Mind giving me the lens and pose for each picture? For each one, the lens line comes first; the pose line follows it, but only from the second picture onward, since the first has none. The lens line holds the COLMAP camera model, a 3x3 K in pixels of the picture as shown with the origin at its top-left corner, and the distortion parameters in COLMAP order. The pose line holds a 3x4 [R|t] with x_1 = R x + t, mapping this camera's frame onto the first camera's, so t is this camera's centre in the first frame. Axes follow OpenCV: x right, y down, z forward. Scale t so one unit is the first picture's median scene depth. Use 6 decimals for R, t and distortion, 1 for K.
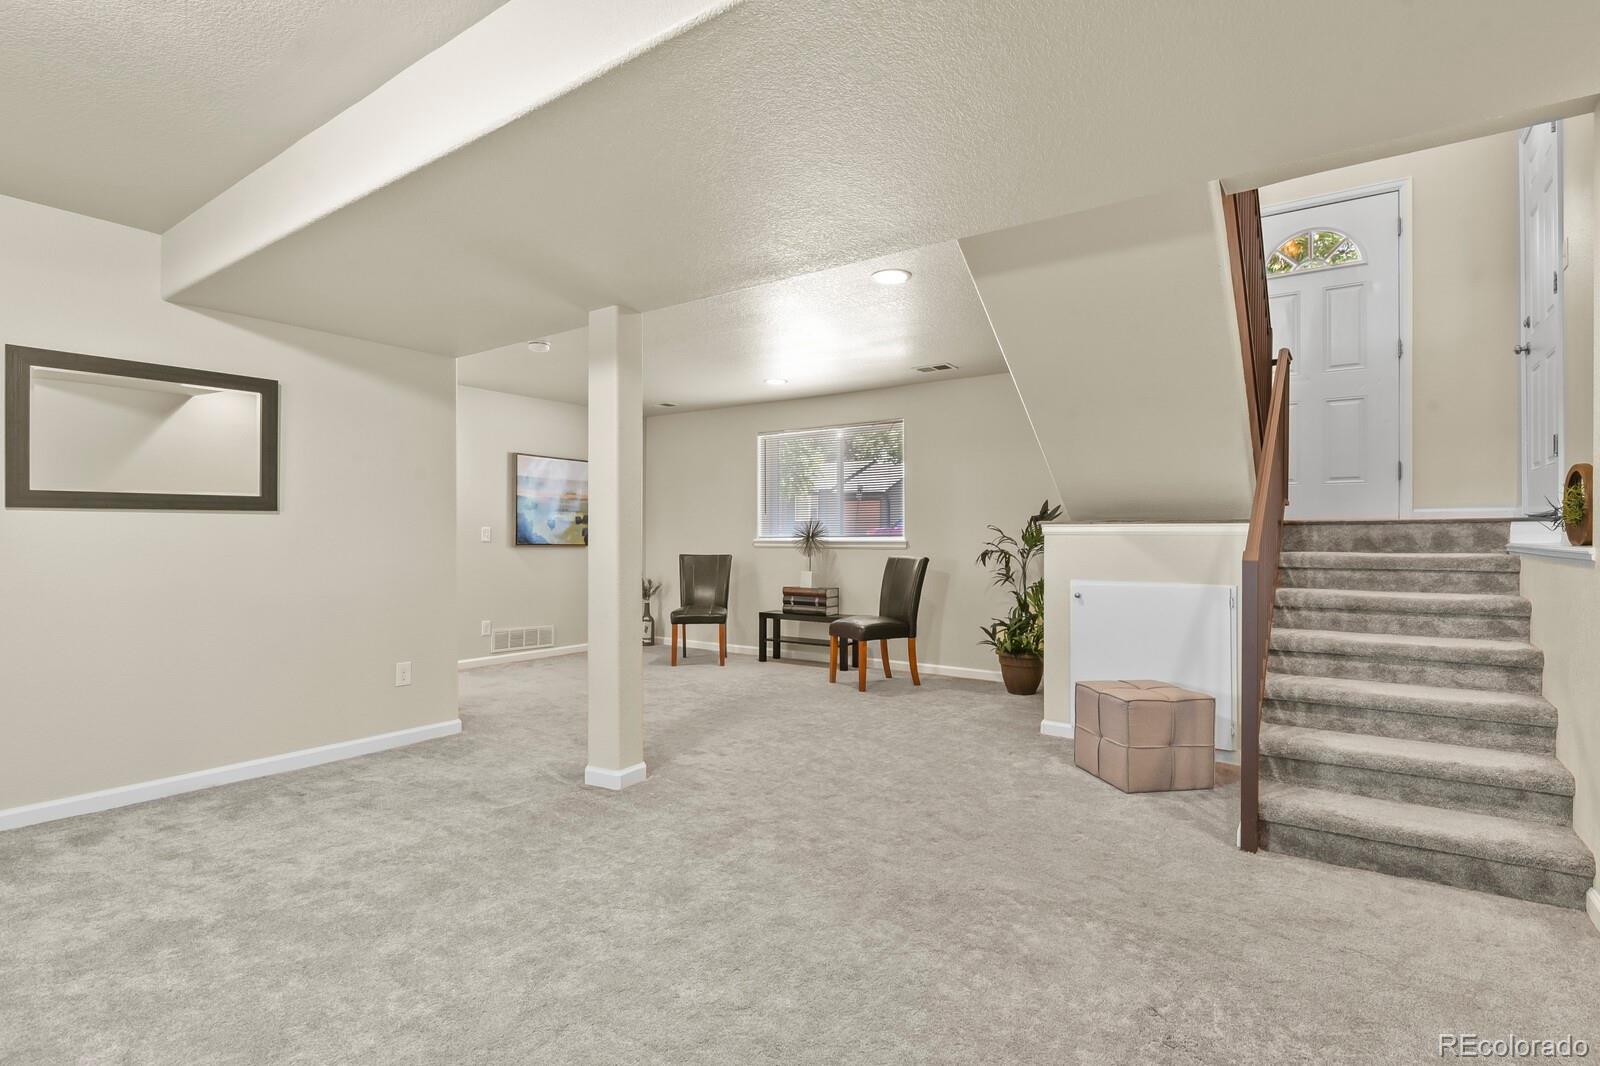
lens RADIAL K [[776.0, 0, 802.8], [0, 776.0, 539.8], [0, 0, 1]] dist [0.000322, -0.007077]
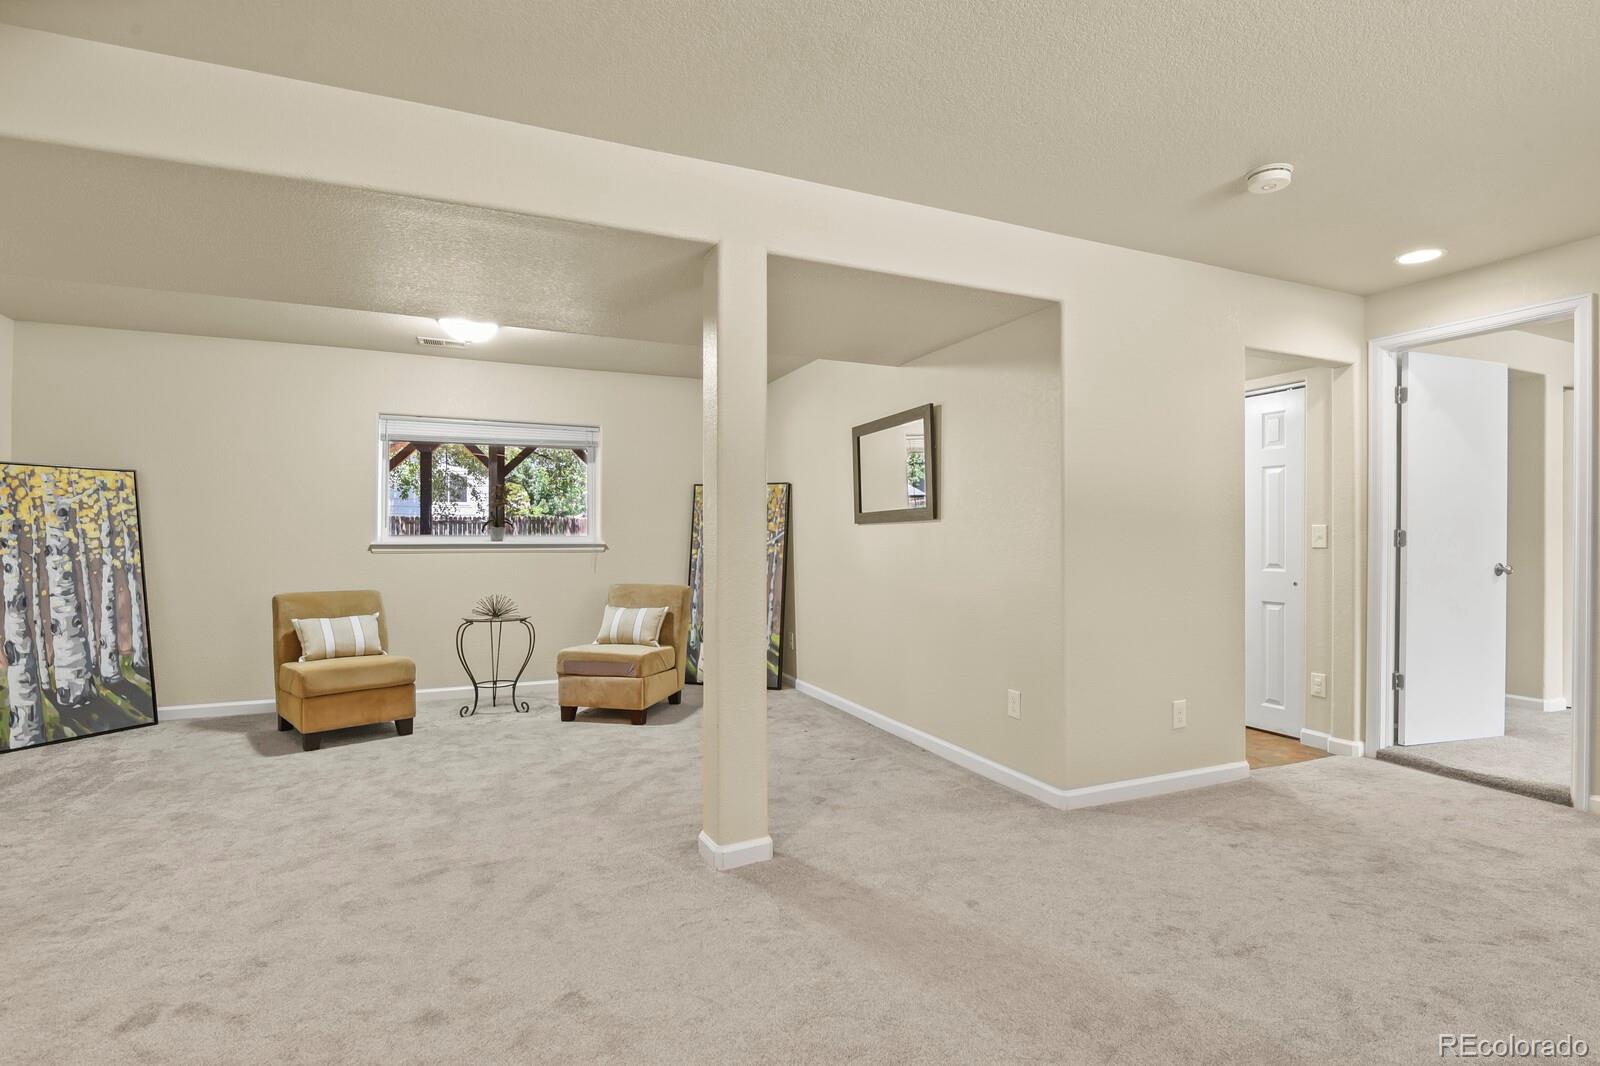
lens RADIAL K [[776.0, 0, 802.8], [0, 776.0, 539.8], [0, 0, 1]] dist [0.000322, -0.007077]
pose [[-0.511782, 0.001386, -0.859114, 0.394684], [-0.008040, 0.999947, 0.006403, -0.013605], [0.859078, 0.010184, -0.511744, 1.441965]]
